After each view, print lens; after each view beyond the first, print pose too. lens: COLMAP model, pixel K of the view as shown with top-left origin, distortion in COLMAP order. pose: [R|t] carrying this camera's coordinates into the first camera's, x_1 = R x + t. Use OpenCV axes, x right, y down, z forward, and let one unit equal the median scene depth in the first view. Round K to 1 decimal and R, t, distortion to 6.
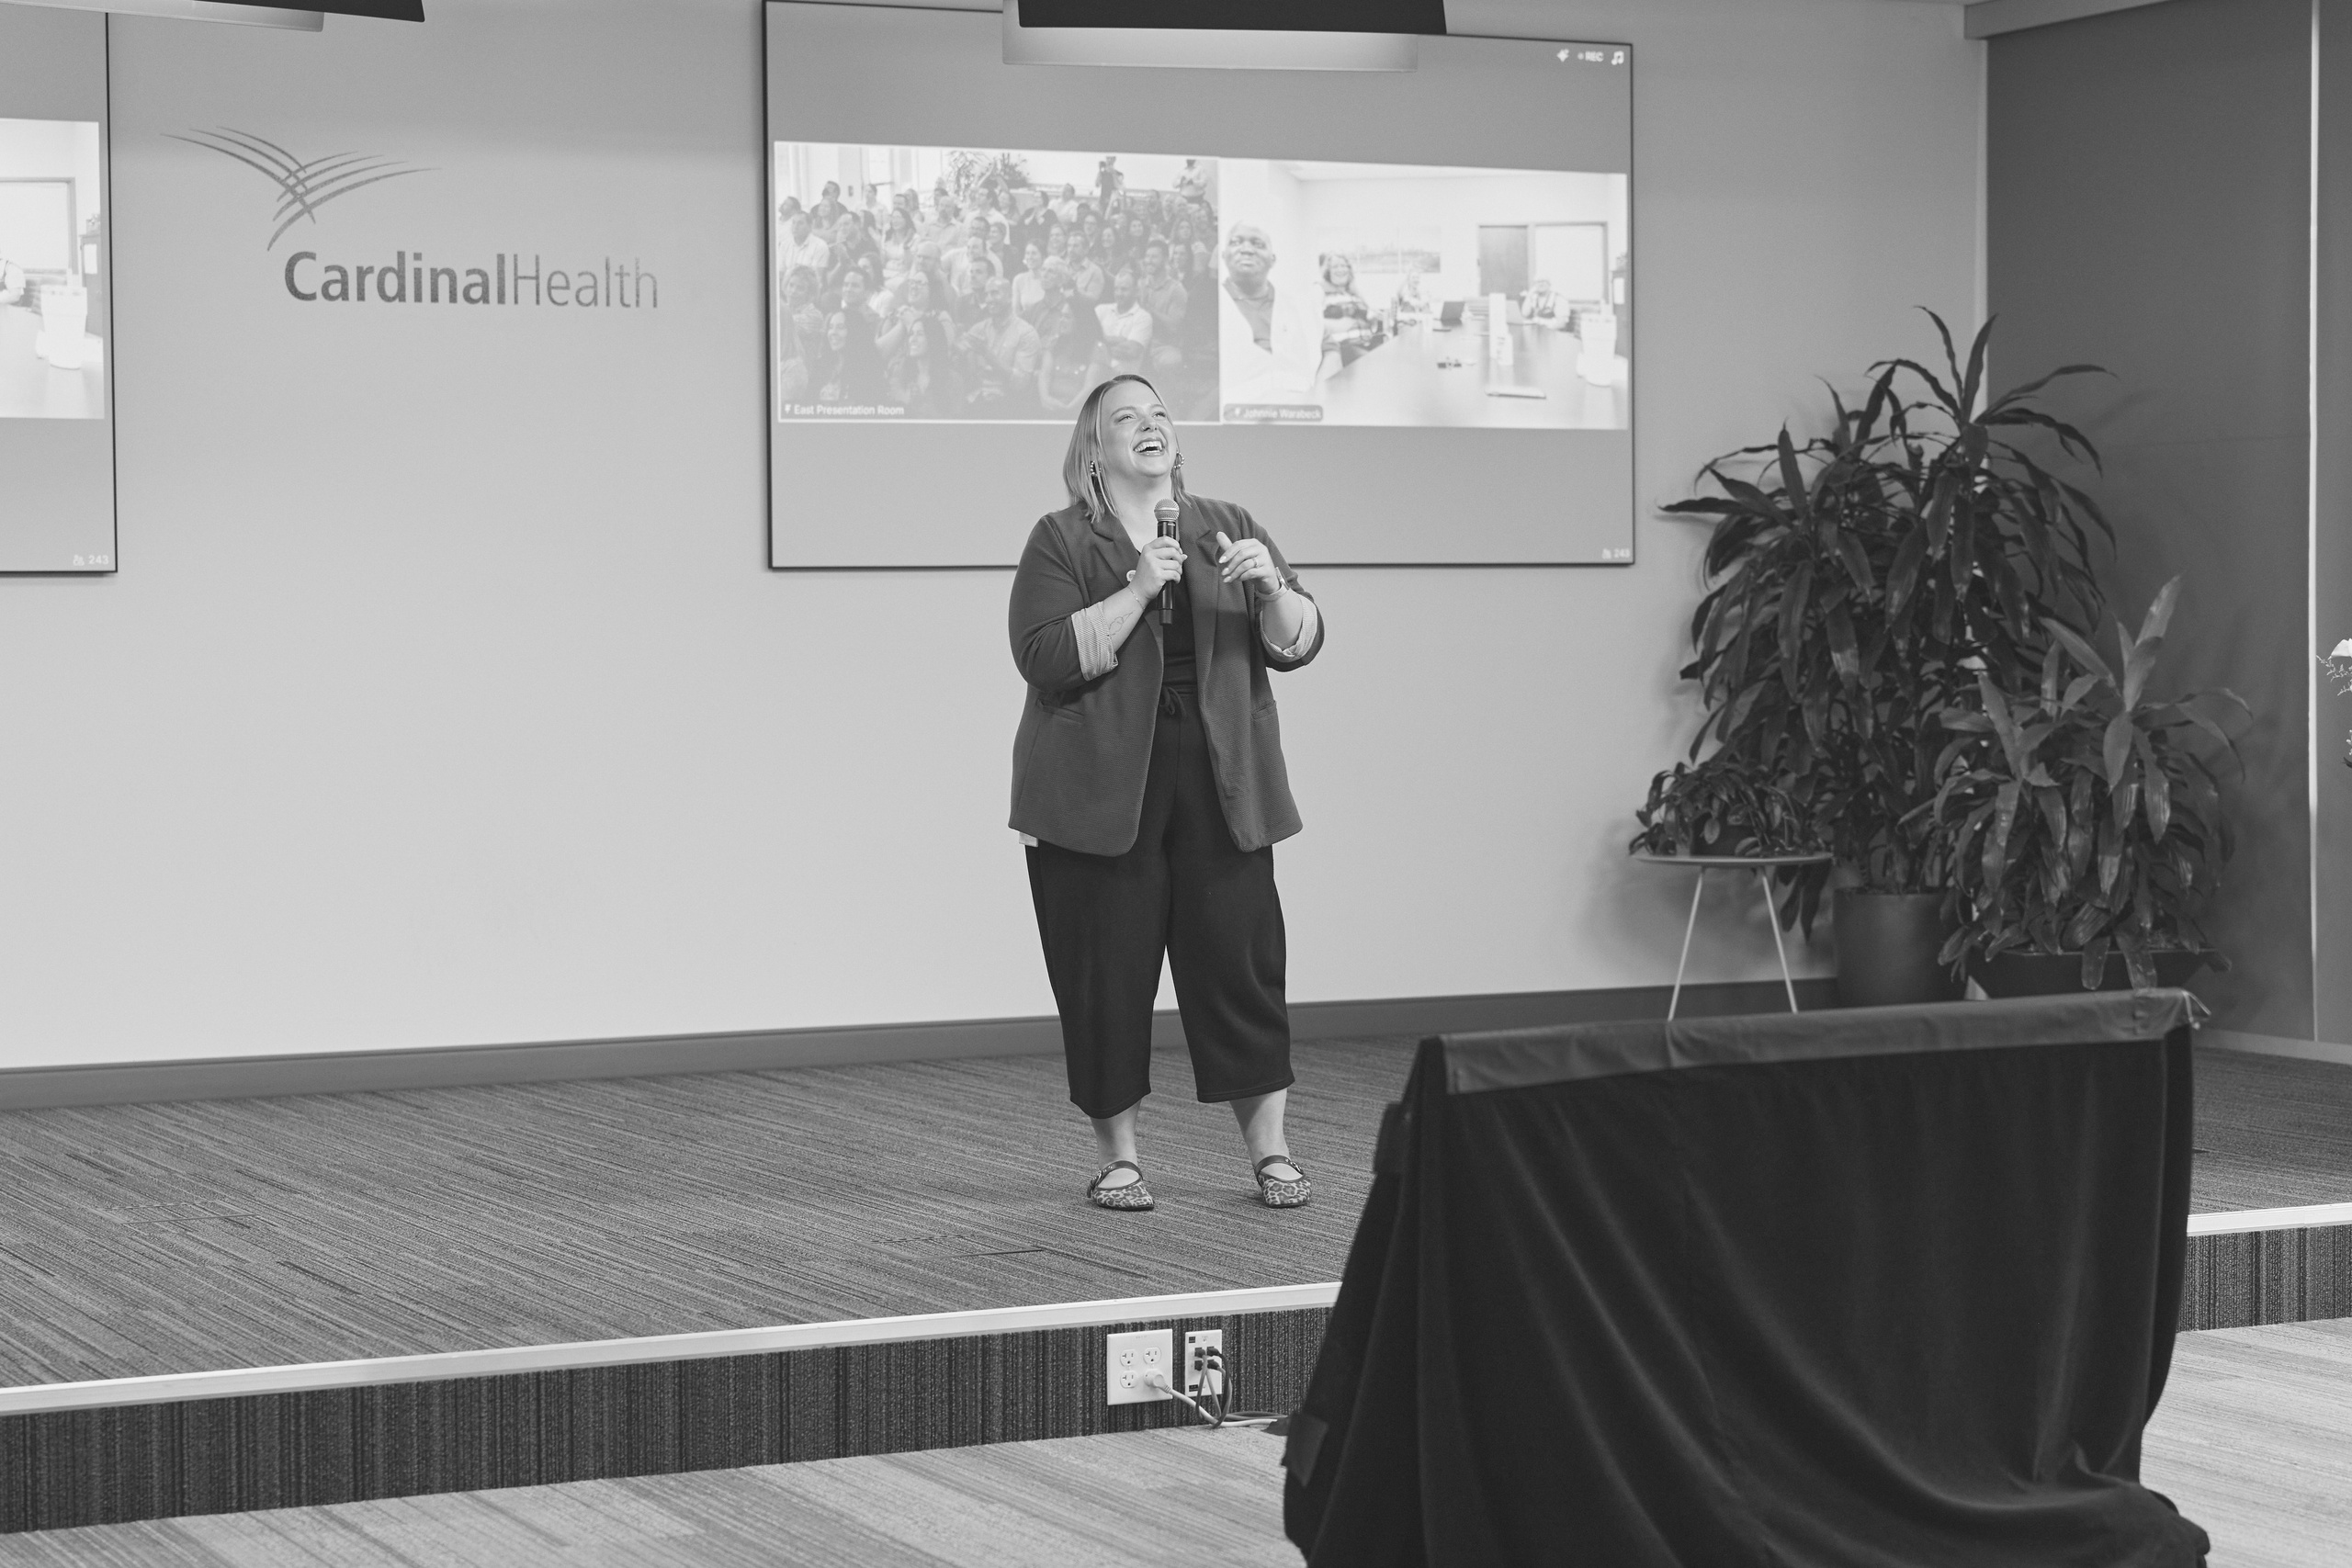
lens RADIAL K [[4751.3, 0, 1161.7], [0, 4751.3, 794.1], [0, 0, 1]] dist [0.004335, -0.033005]
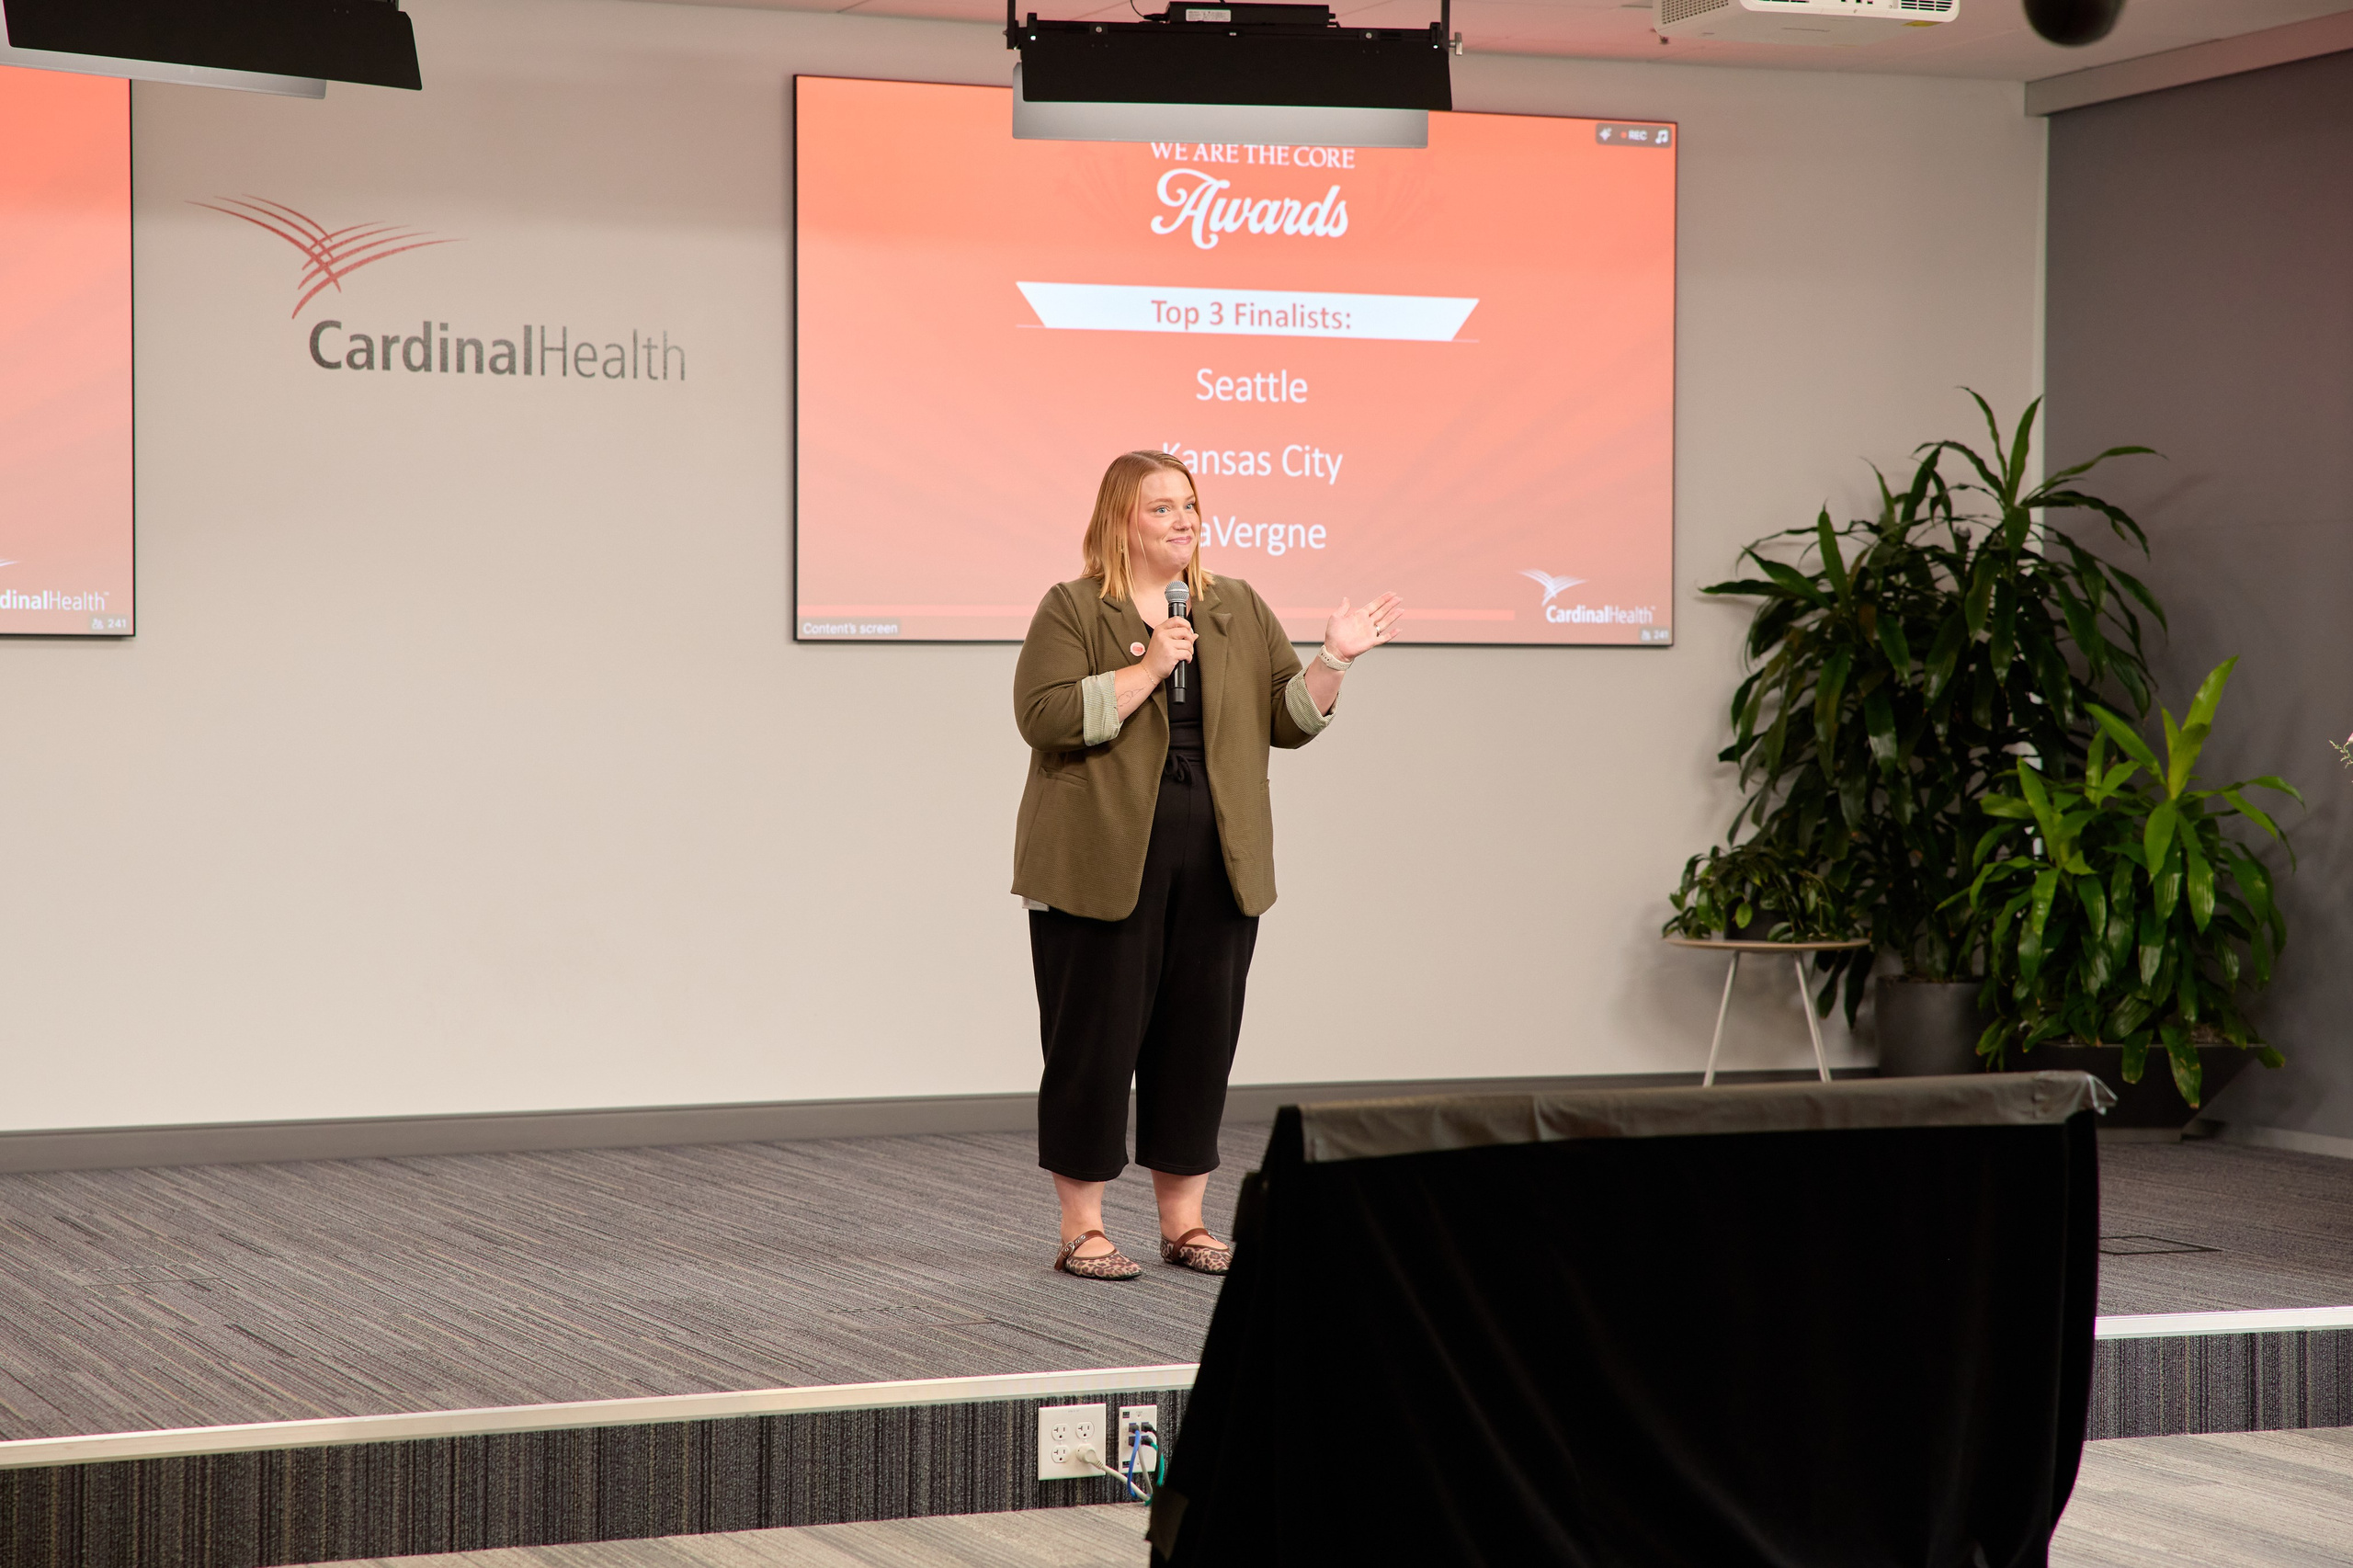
lens RADIAL K [[4731.2, 0, 1092.4], [0, 4731.2, 736.3], [0, 0, 1]] dist [0.210557, 0.134380]
pose [[0.998617, 0.010963, -0.051426, 0.032976], [-0.012530, 0.999464, -0.030247, 0.002302], [0.051067, 0.030850, 0.998219, 0.003725]]
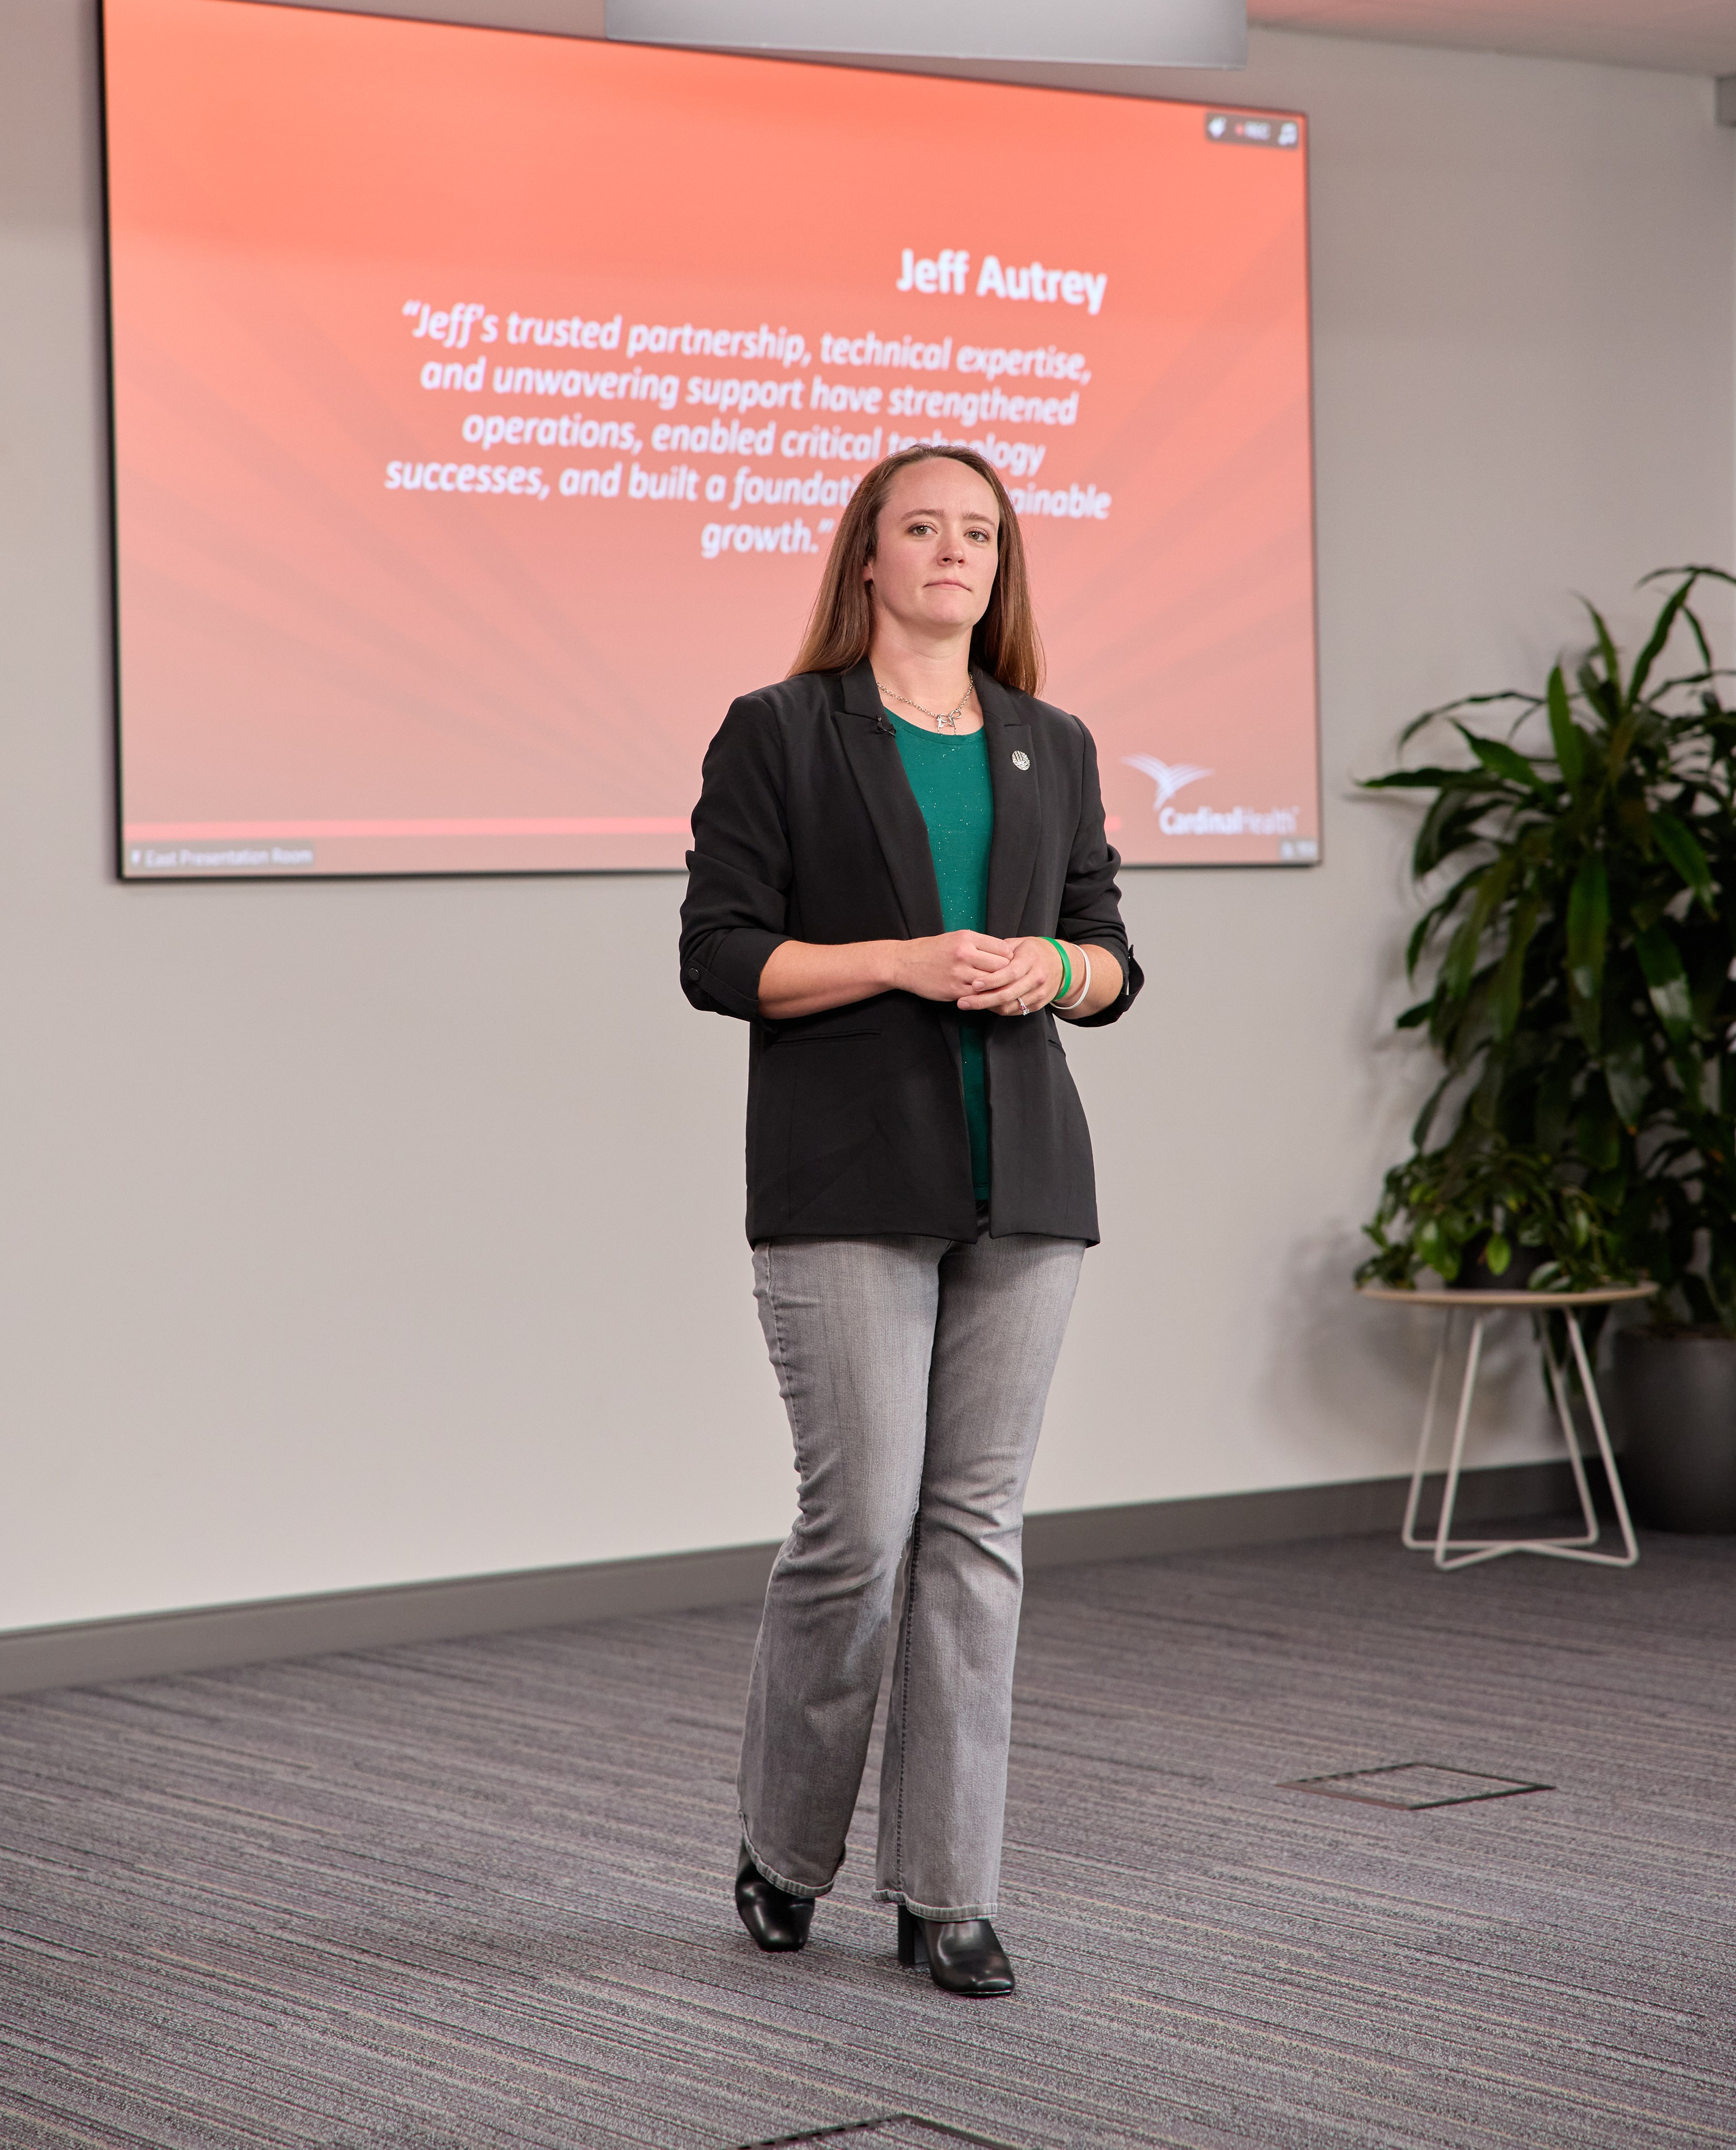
lens RADIAL K [[4980.0, 0, 873.3], [0, 4980.0, 822.8], [0, 0, 1]] dist [0.157254, 0.092648]
pose [[0.984759, -0.010086, 0.173630, -0.101333], [0.021758, 0.997619, -0.065451, -0.009528], [-0.172556, 0.068232, 0.982634, 0.336470]]
